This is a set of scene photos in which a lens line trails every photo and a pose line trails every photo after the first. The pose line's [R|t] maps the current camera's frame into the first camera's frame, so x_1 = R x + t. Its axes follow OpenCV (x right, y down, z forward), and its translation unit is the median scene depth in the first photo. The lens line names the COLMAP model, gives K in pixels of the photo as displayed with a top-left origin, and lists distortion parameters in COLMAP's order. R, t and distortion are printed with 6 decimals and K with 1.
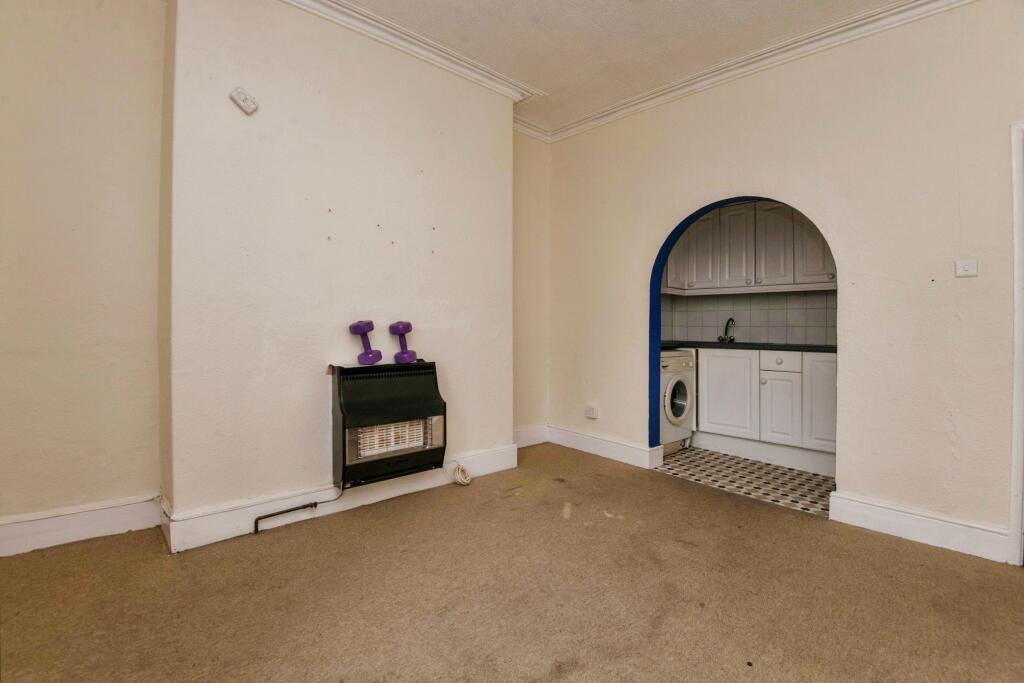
lens RADIAL K [[486.0, 0, 504.1], [0, 486.0, 341.7], [0, 0, 1]] dist [-0.015564, -0.023674]
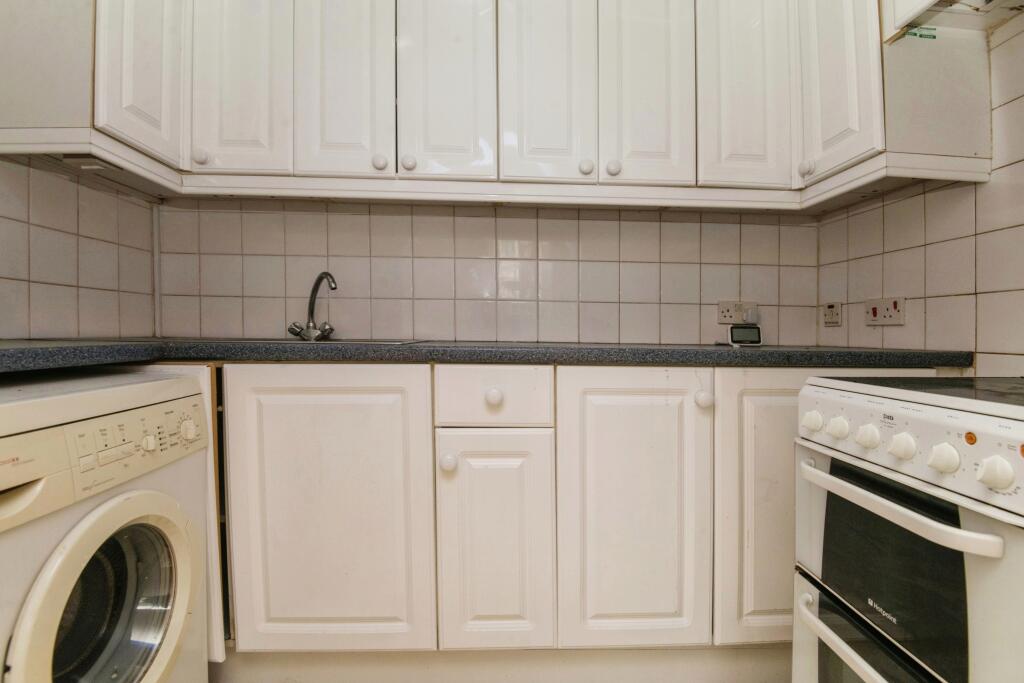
lens RADIAL K [[486.0, 0, 504.1], [0, 486.0, 341.7], [0, 0, 1]] dist [-0.015564, -0.023674]
pose [[0.645525, -0.015766, 0.763577, 0.516616], [0.009110, 0.999875, 0.012943, -0.001214], [-0.763685, -0.001399, 0.645588, 1.229713]]
